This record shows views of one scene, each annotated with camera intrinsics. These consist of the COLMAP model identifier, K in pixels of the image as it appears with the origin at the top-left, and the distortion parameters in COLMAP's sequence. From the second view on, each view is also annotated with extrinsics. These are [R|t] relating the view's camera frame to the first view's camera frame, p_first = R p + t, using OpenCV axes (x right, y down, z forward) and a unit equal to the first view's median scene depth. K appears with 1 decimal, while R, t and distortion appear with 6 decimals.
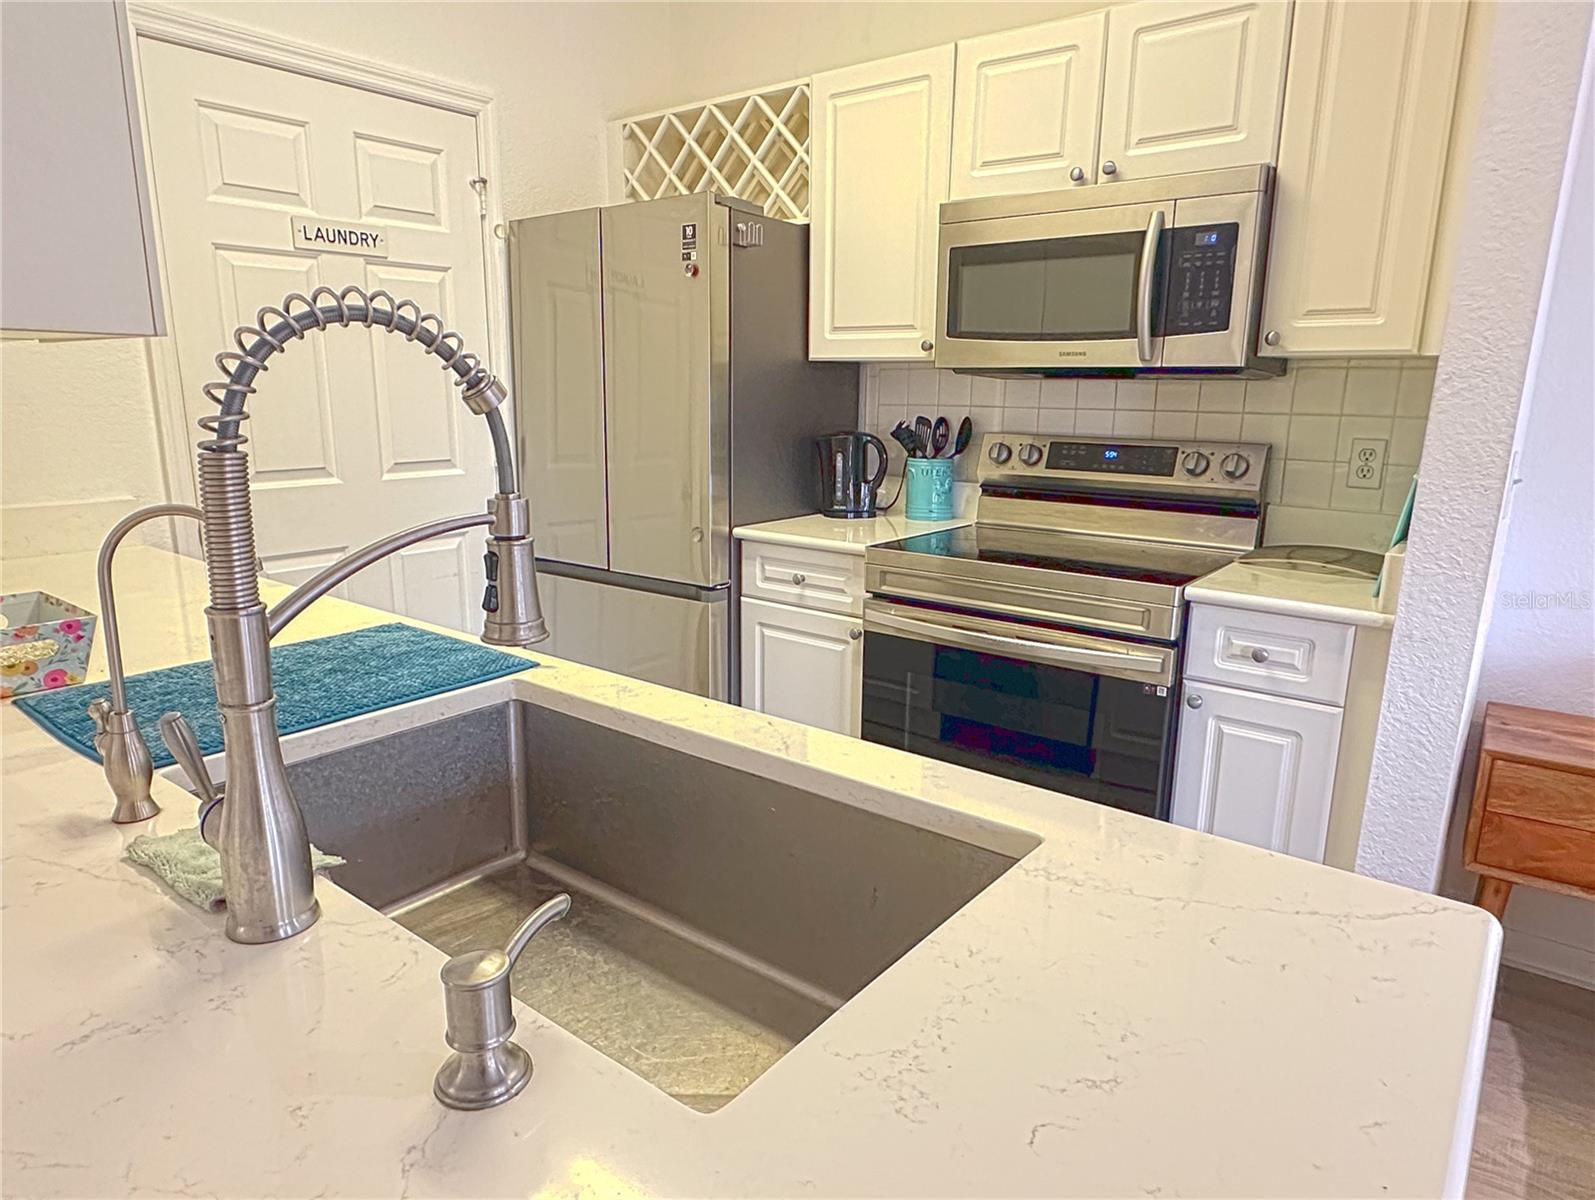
lens RADIAL K [[964.1, 0, 797.5], [0, 964.1, 600.0], [0, 0, 1]] dist [0.002091, -0.000332]
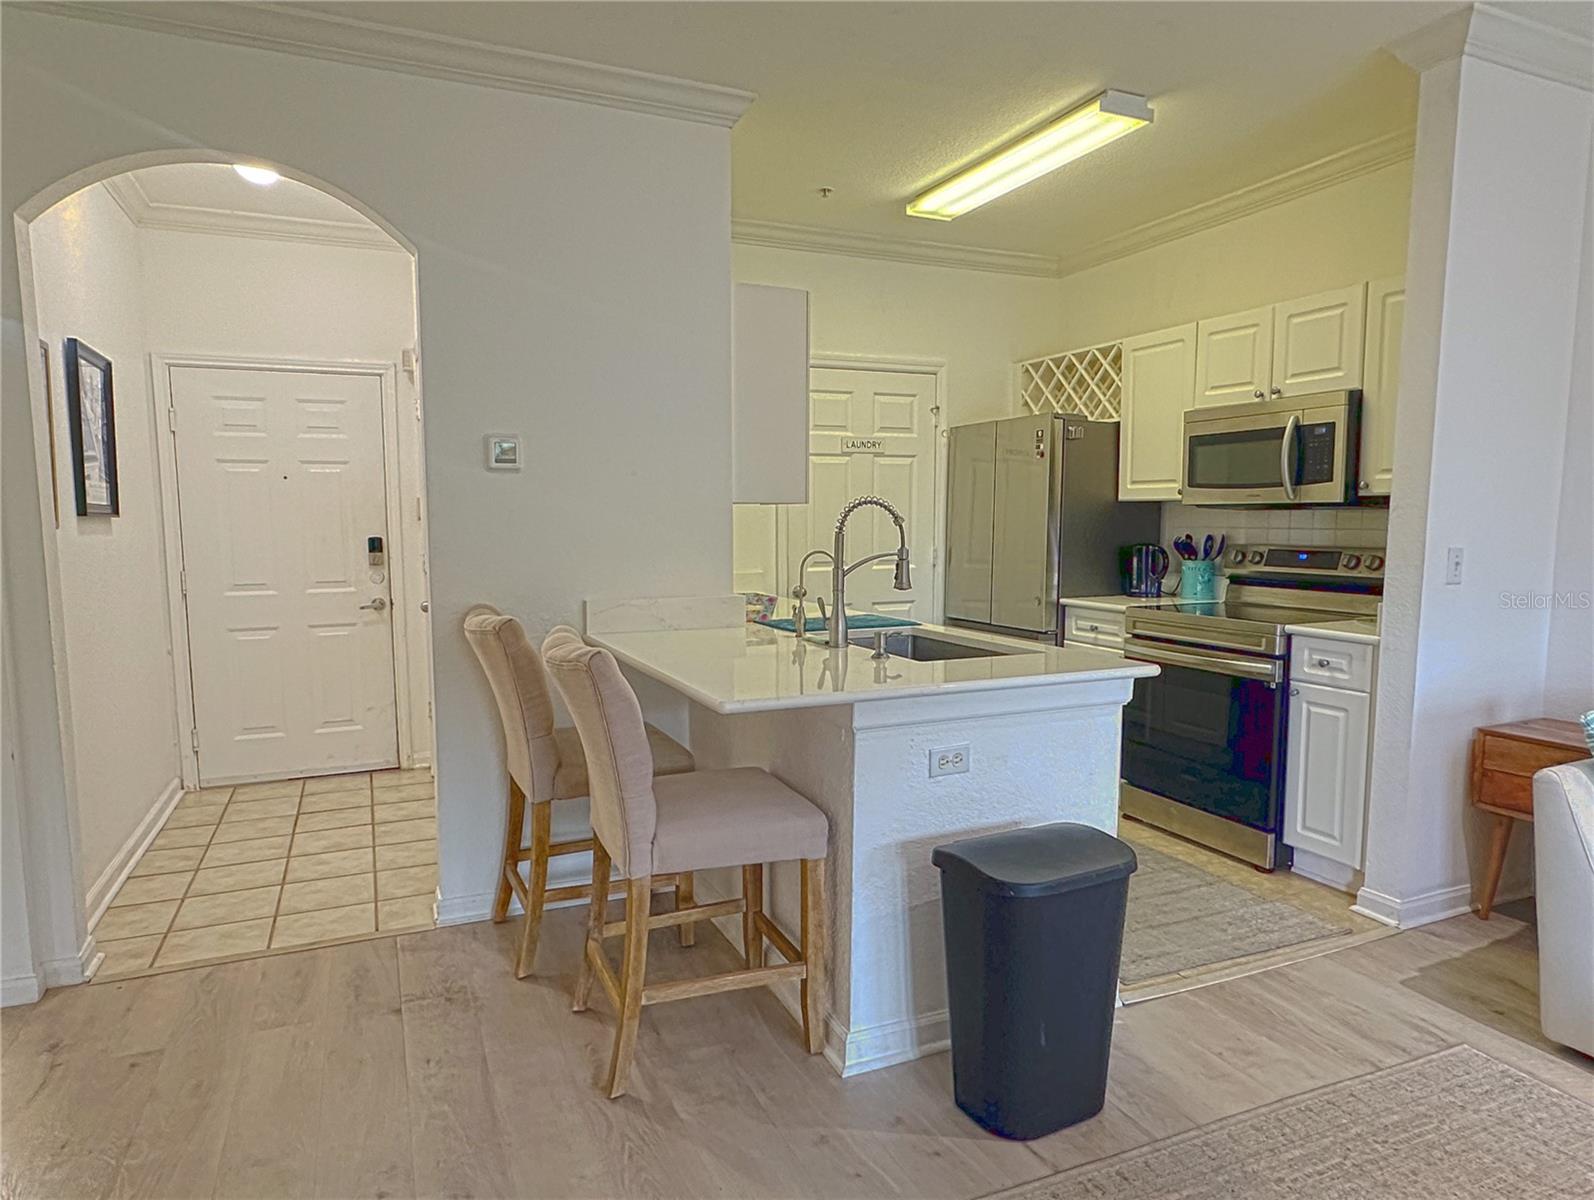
lens RADIAL K [[963.5, 0, 797.0], [0, 963.5, 600.0], [0, 0, 1]] dist [0.002091, -0.000332]
pose [[0.884816, 0.027371, -0.465137, 0.328984], [-0.089045, 0.989807, -0.111142, 0.165981], [0.457353, 0.139758, 0.878234, -0.741772]]
